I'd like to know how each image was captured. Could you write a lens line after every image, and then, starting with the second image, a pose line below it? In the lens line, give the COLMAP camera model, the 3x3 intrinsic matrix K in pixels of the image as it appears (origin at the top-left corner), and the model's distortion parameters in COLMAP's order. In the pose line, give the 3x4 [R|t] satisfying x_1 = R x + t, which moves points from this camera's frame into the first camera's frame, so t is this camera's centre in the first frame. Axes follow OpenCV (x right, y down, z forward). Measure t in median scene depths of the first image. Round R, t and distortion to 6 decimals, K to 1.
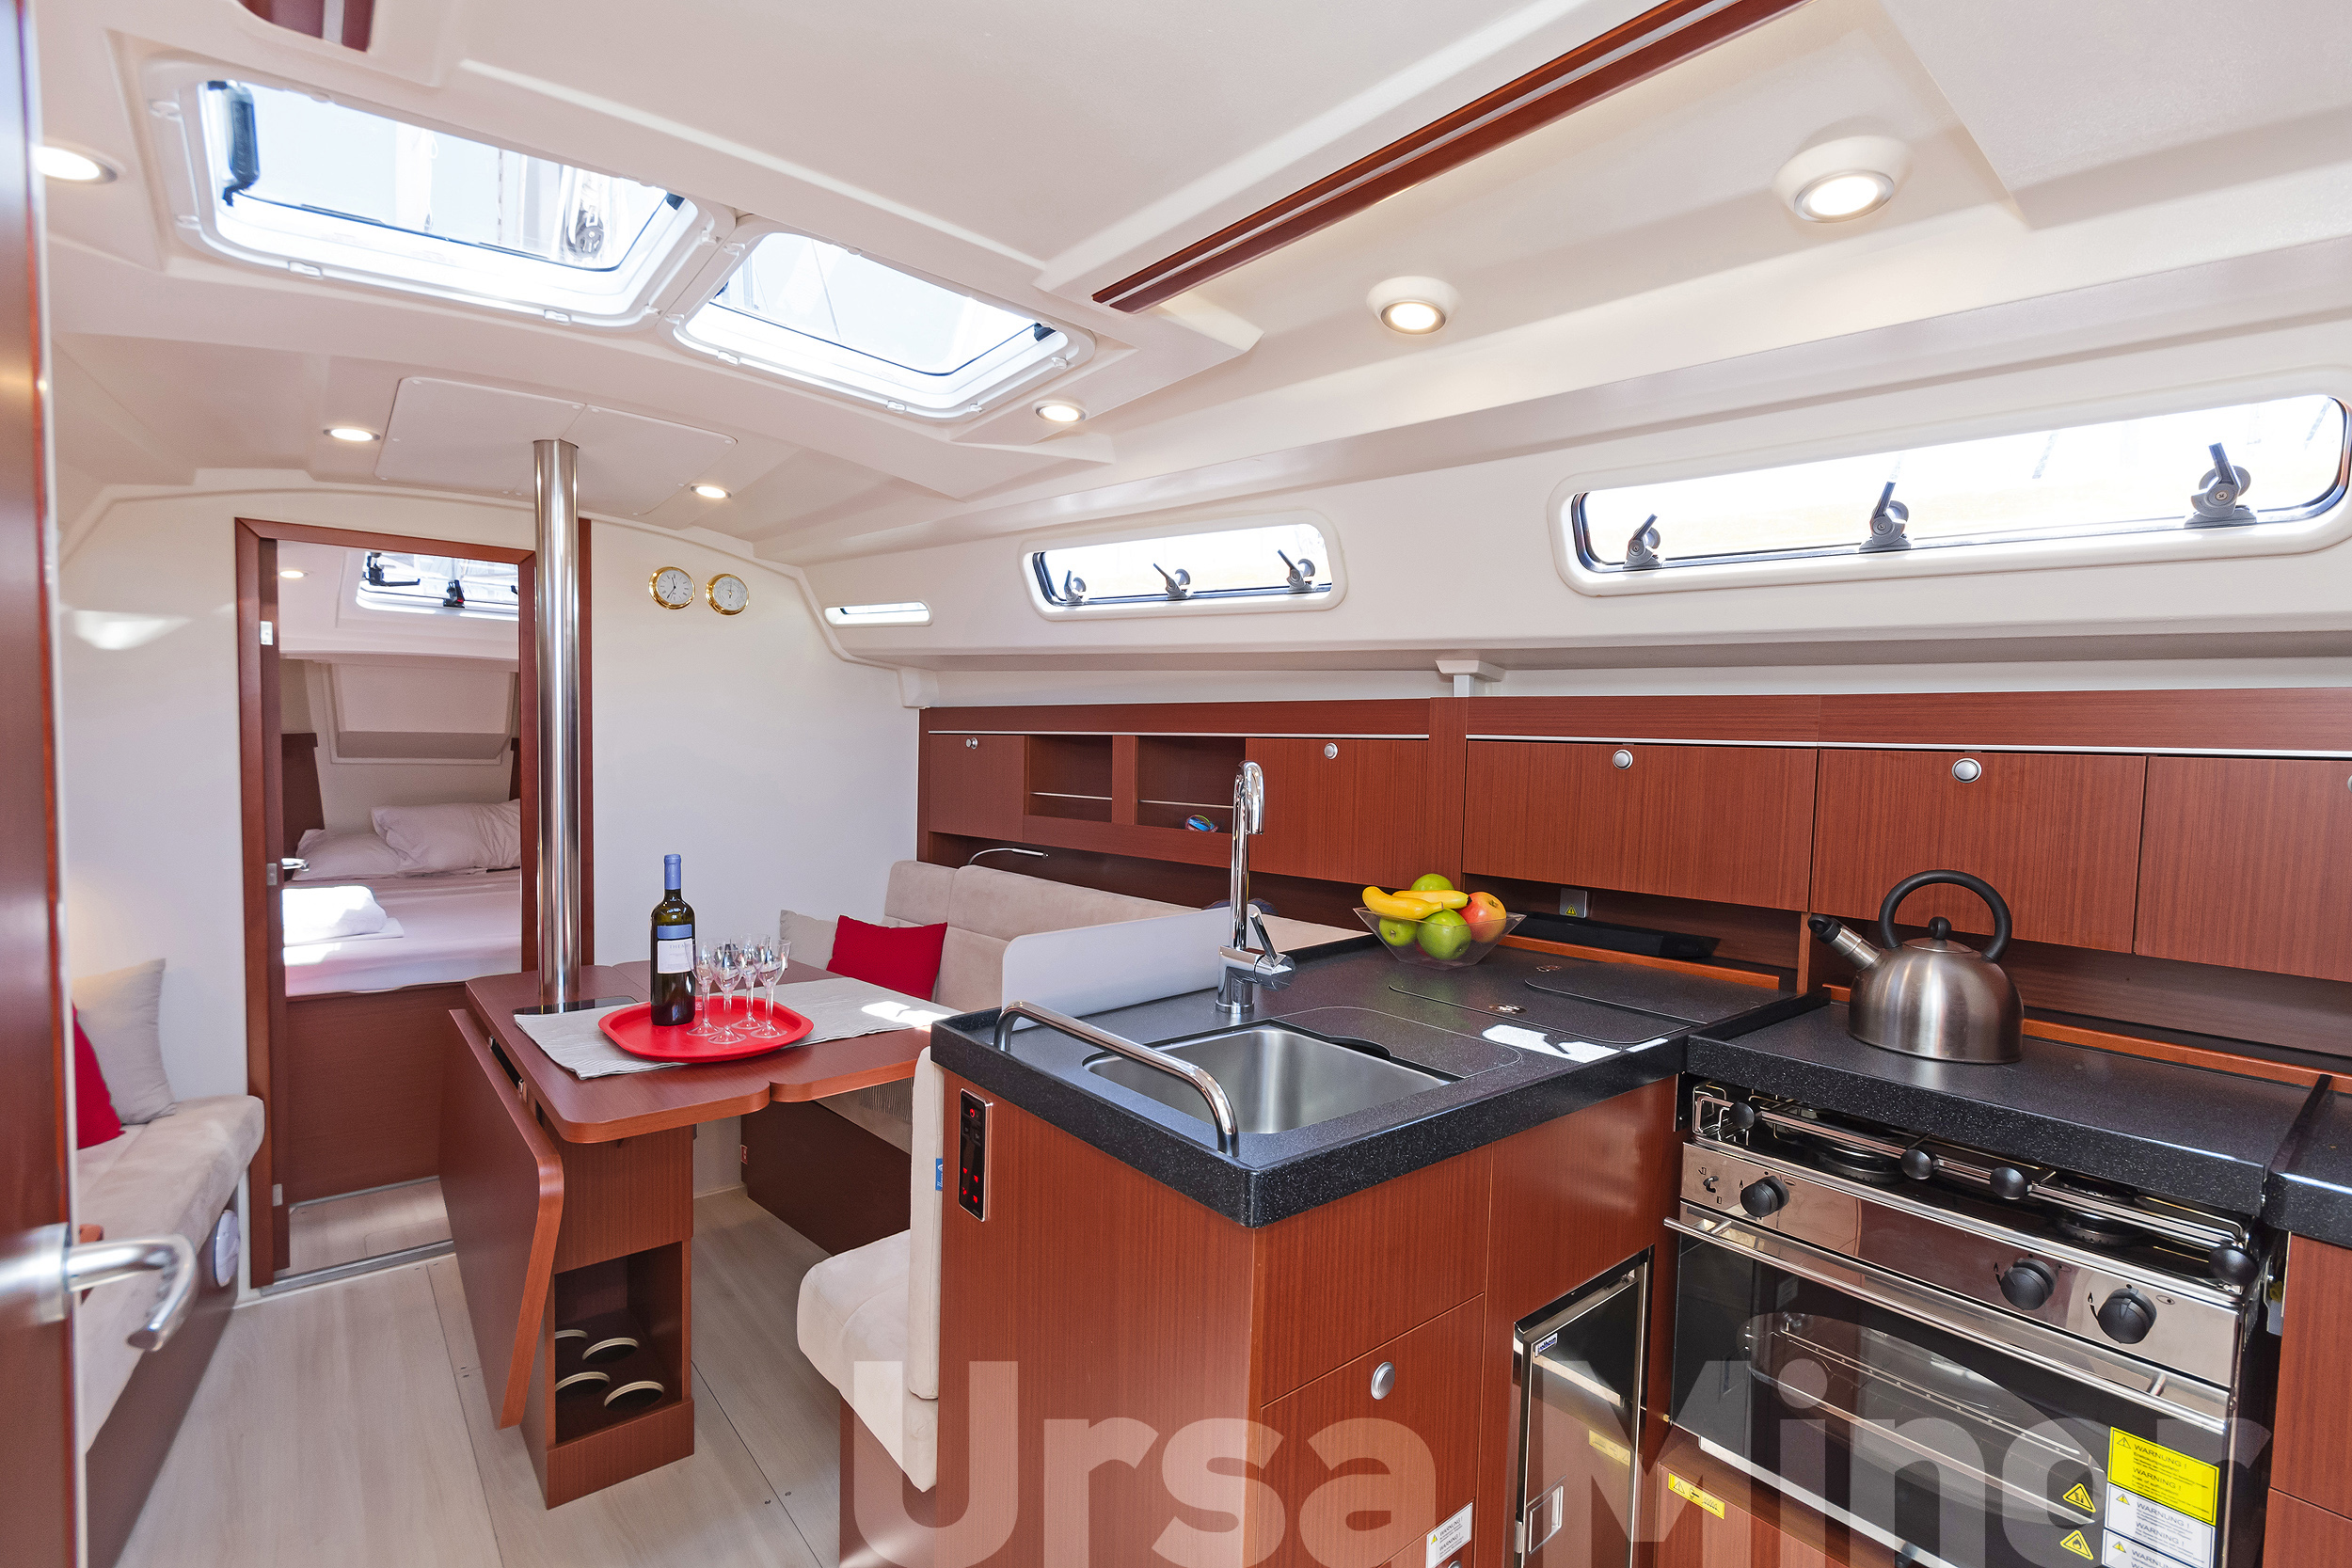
lens RADIAL K [[1085.6, 0, 1173.1], [0, 1085.6, 744.5], [0, 0, 1]] dist [-0.000435, -0.000037]
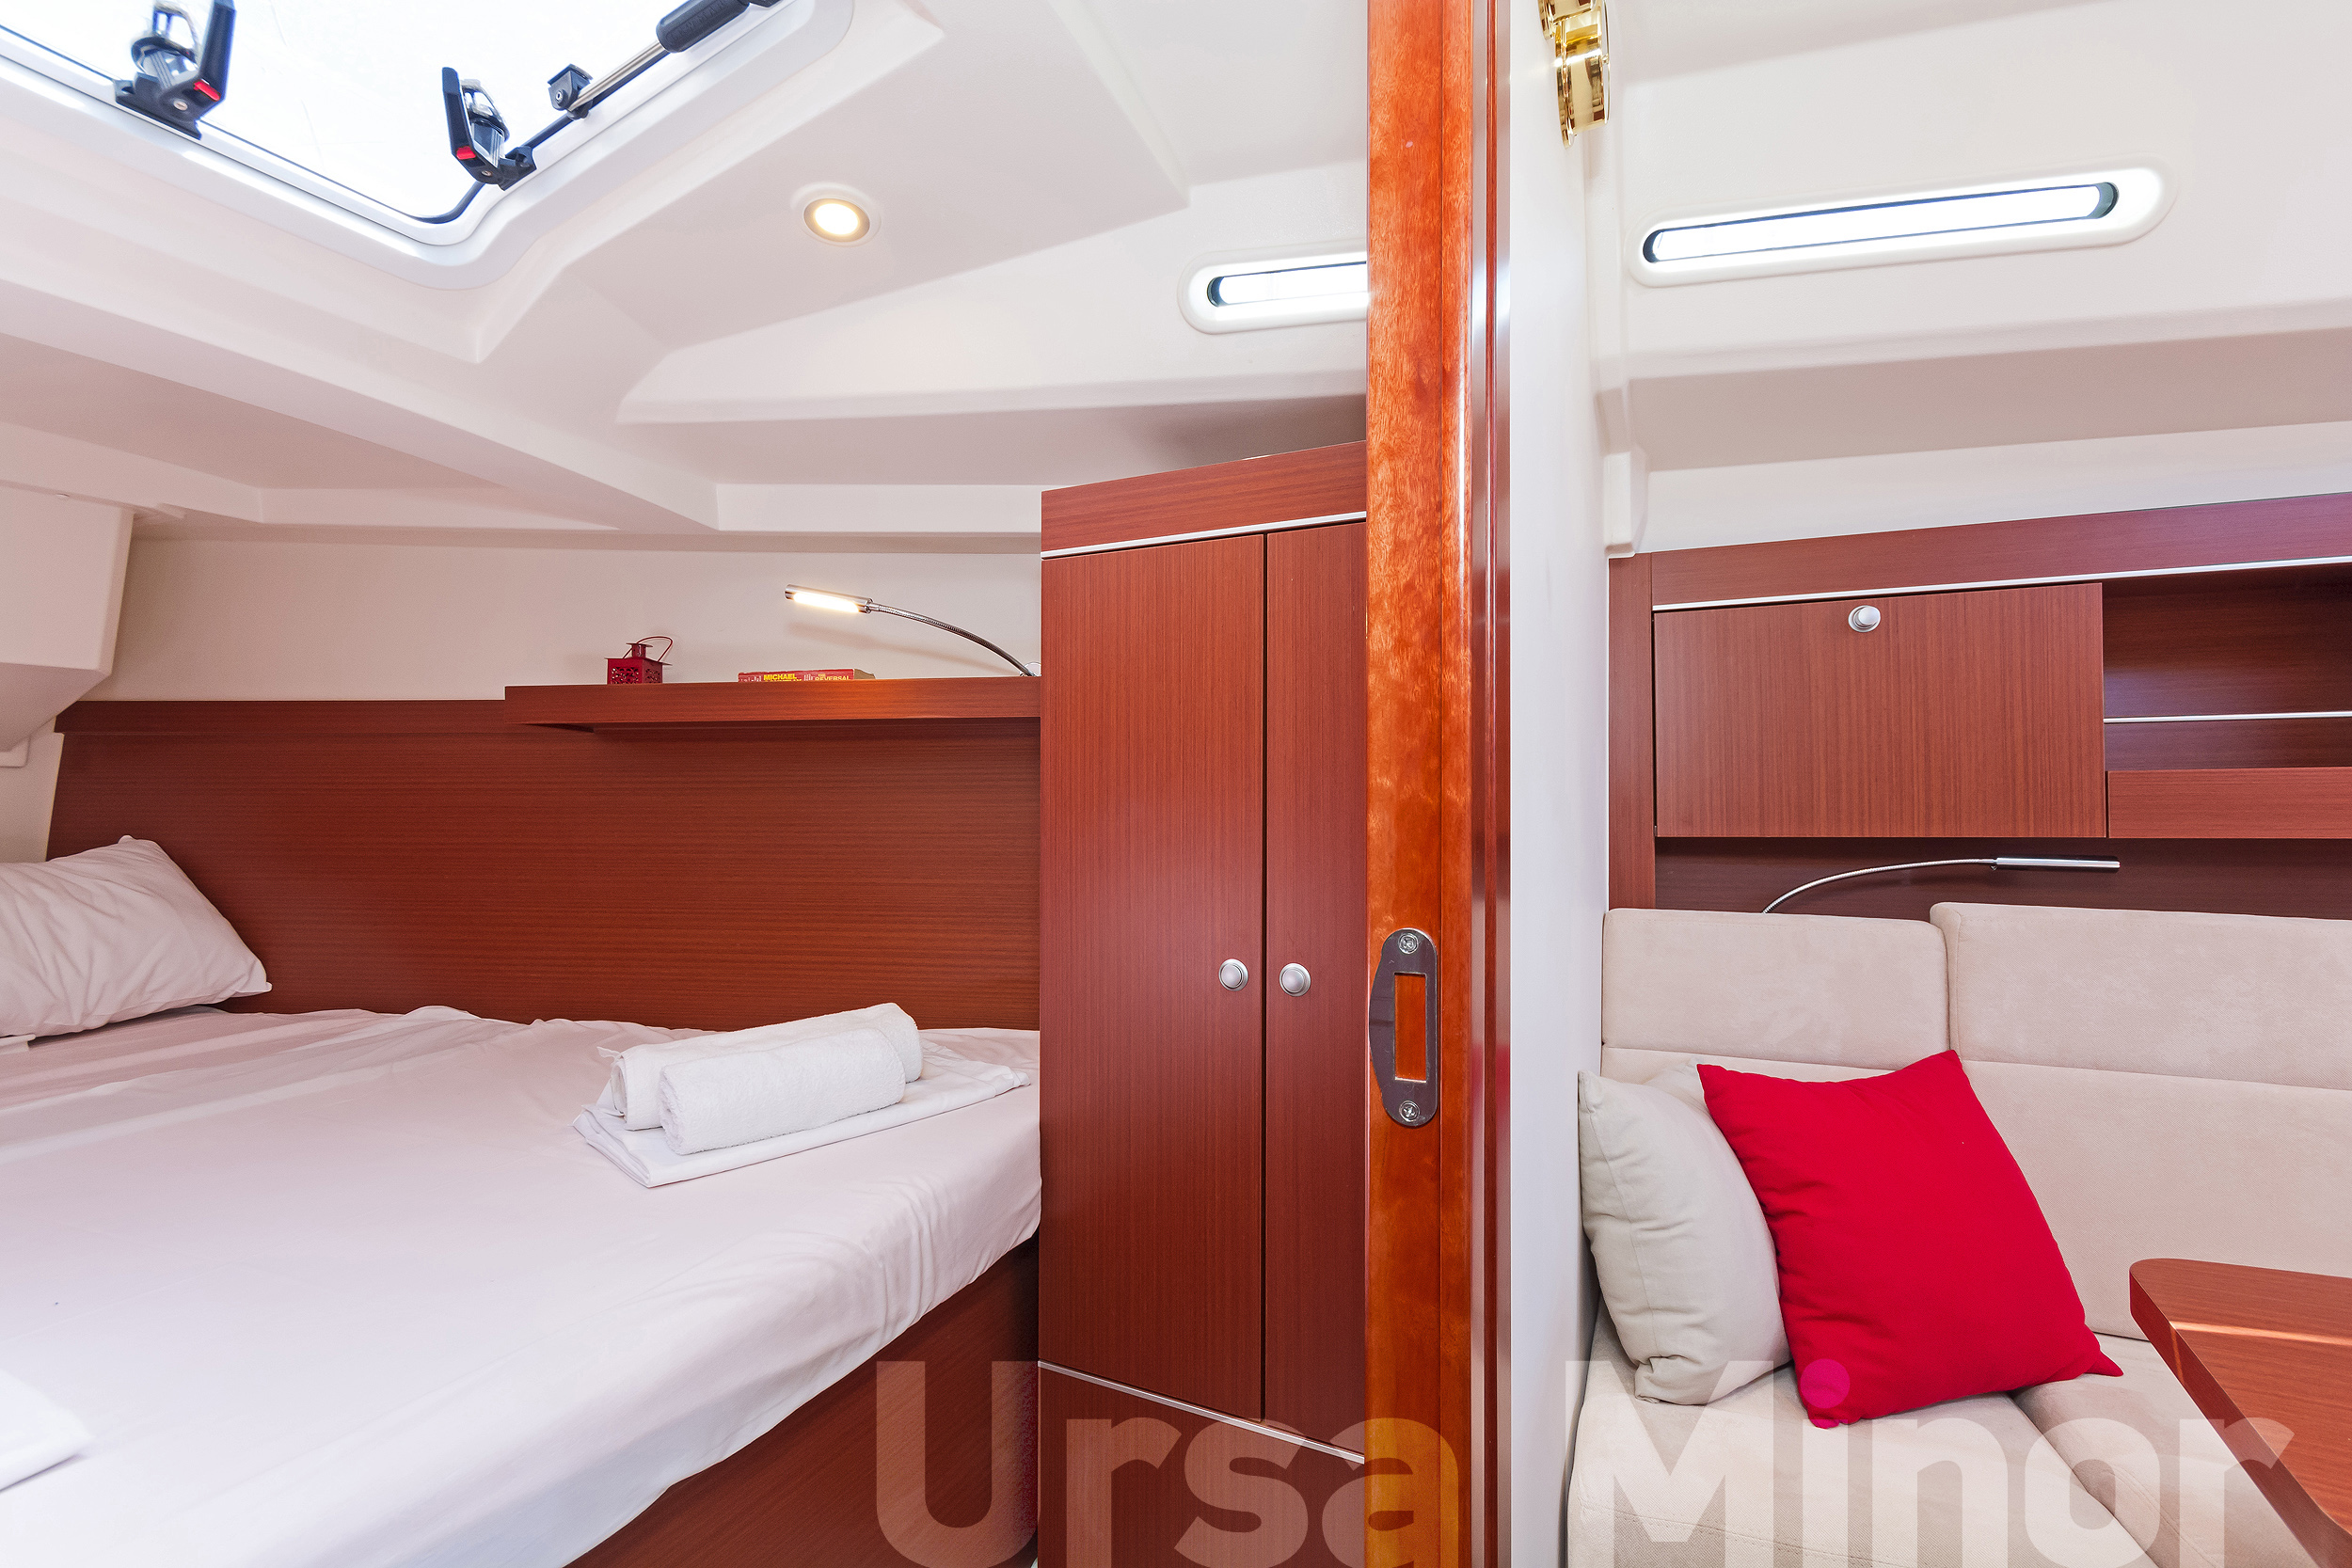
lens RADIAL K [[1011.8, 0, 1176.0], [0, 1011.8, 784.0], [0, 0, 1]] dist [0.000924, 0.000189]
pose [[0.900110, -0.007560, 0.435598, -0.446472], [0.017645, 0.999662, -0.019112, 0.044280], [-0.435306, 0.024889, 0.899939, 0.540455]]
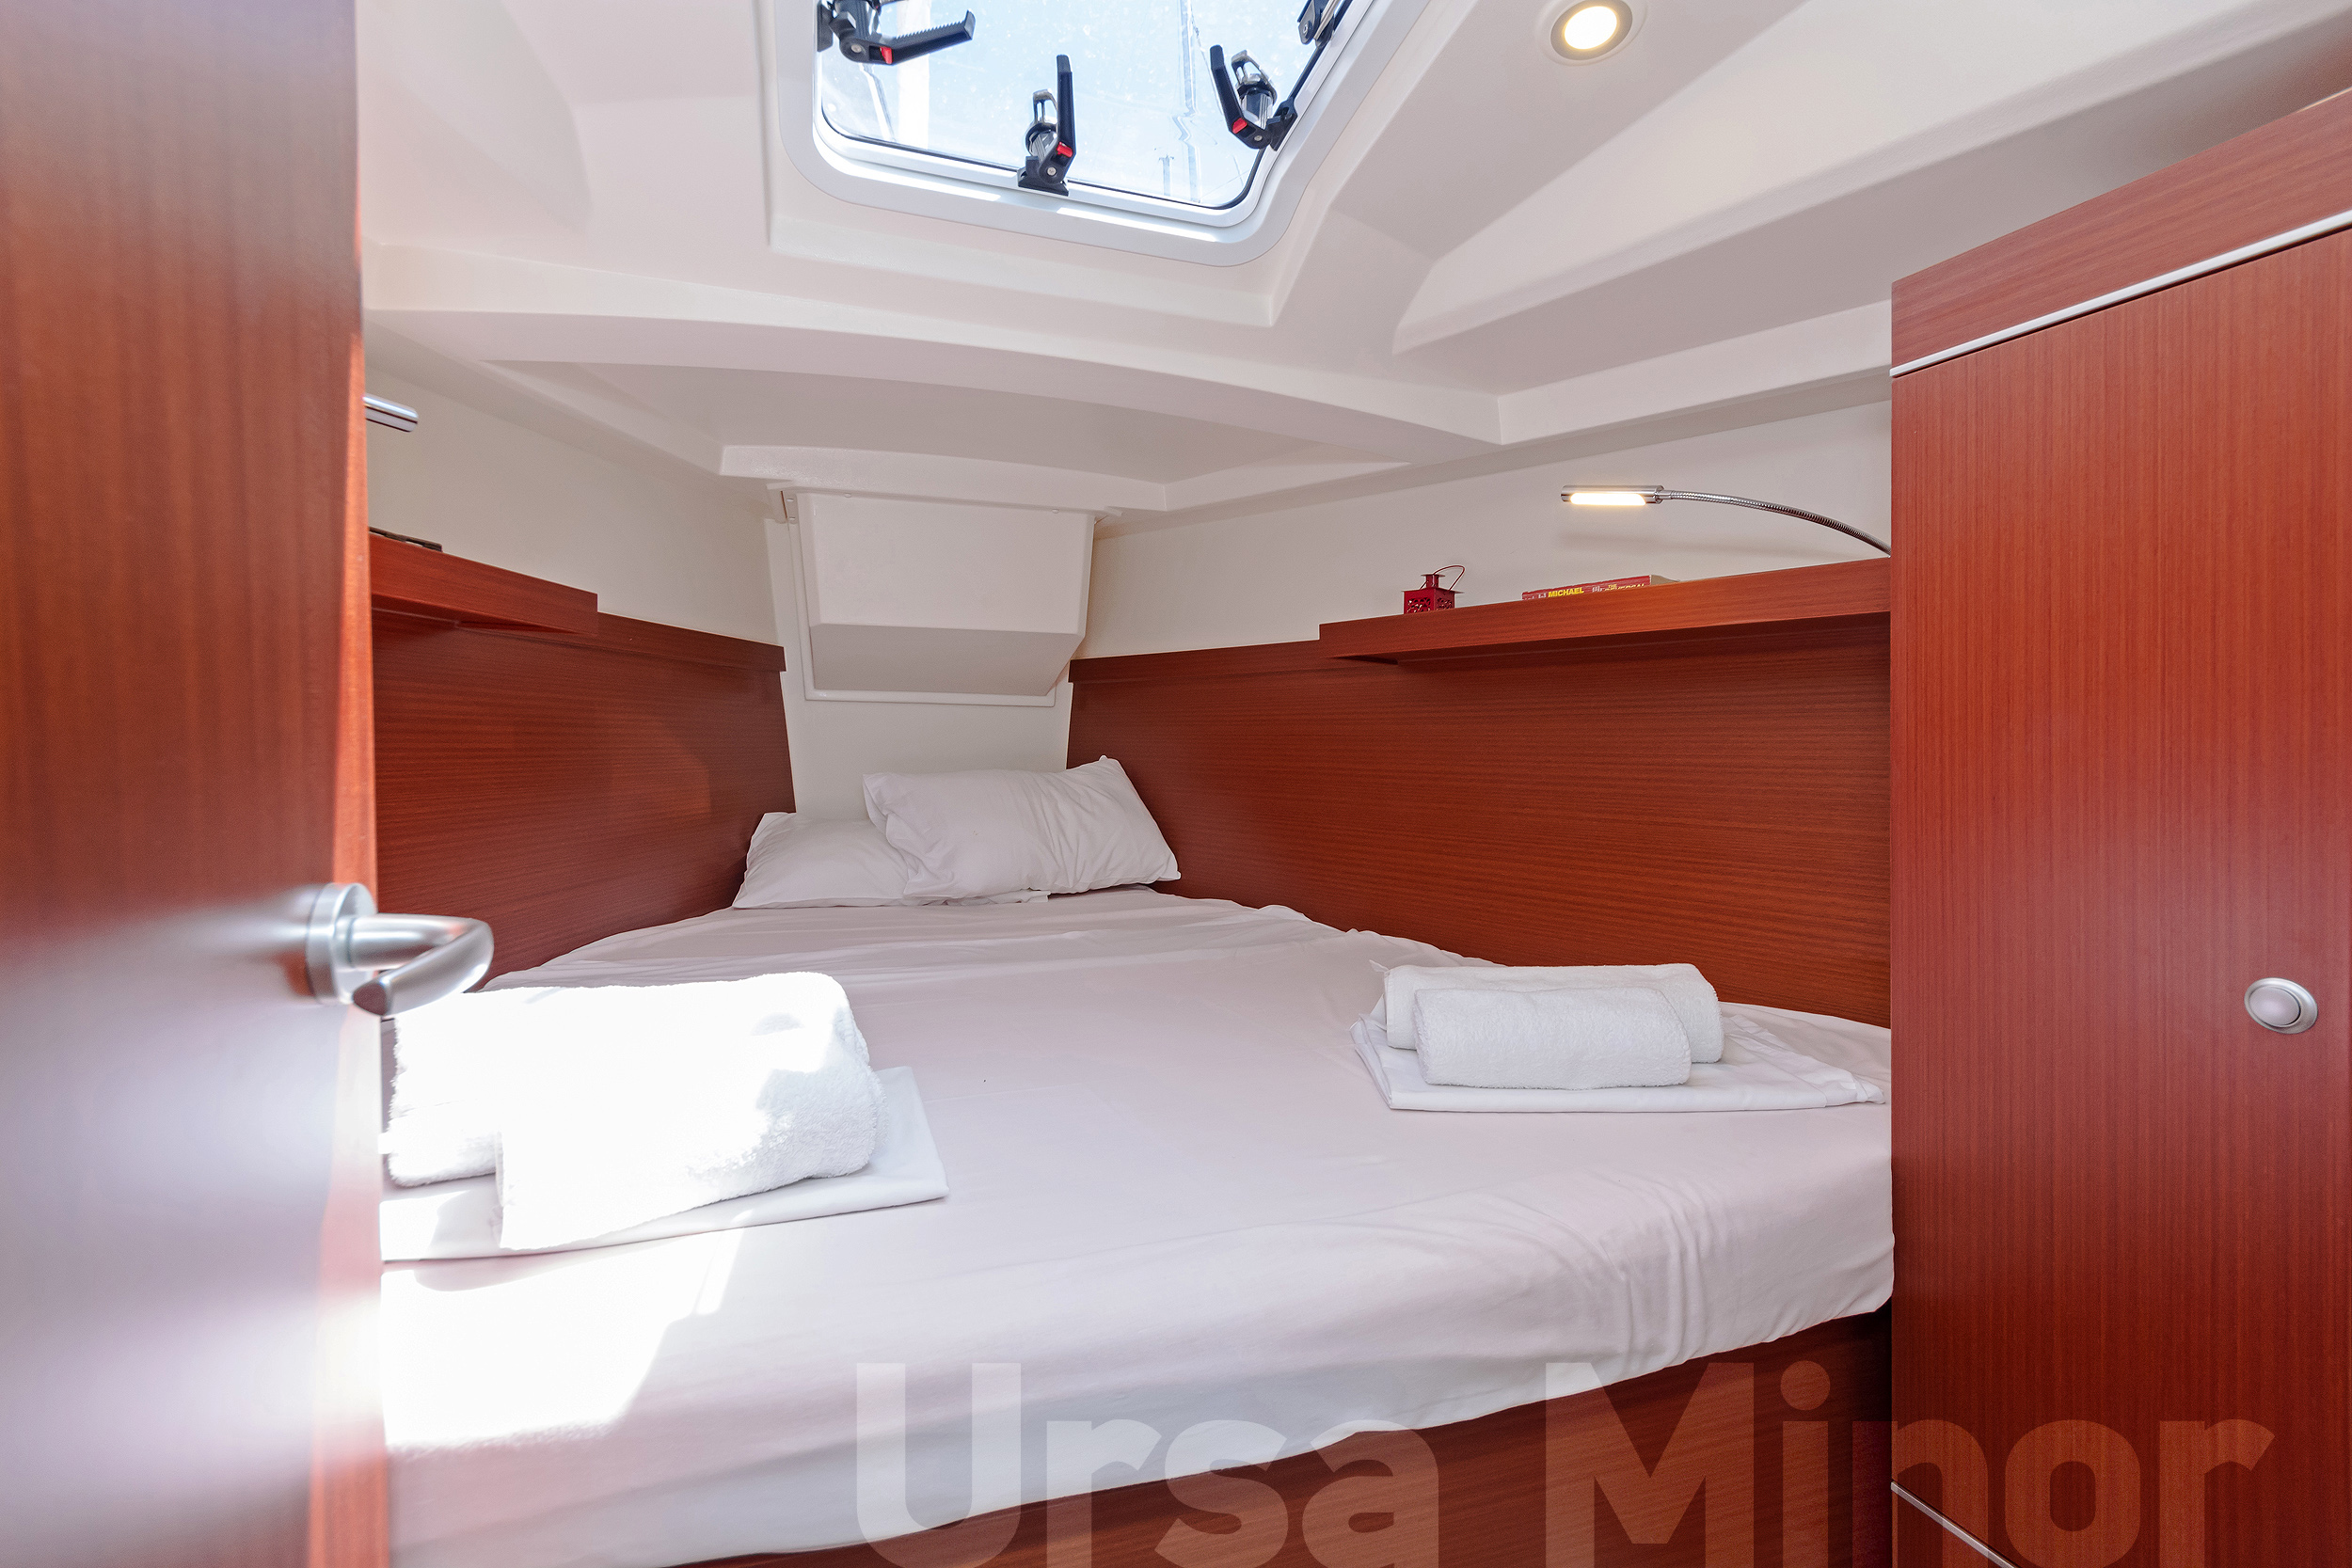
lens RADIAL K [[1018.4, 0, 1175.5], [0, 1018.4, 746.0], [0, 0, 1]] dist [0.002024, 0.000039]
pose [[0.940168, -0.010164, -0.340560, -0.418395], [0.006243, 0.999901, -0.012609, 0.051845], [0.340654, 0.009729, 0.940138, 0.574577]]
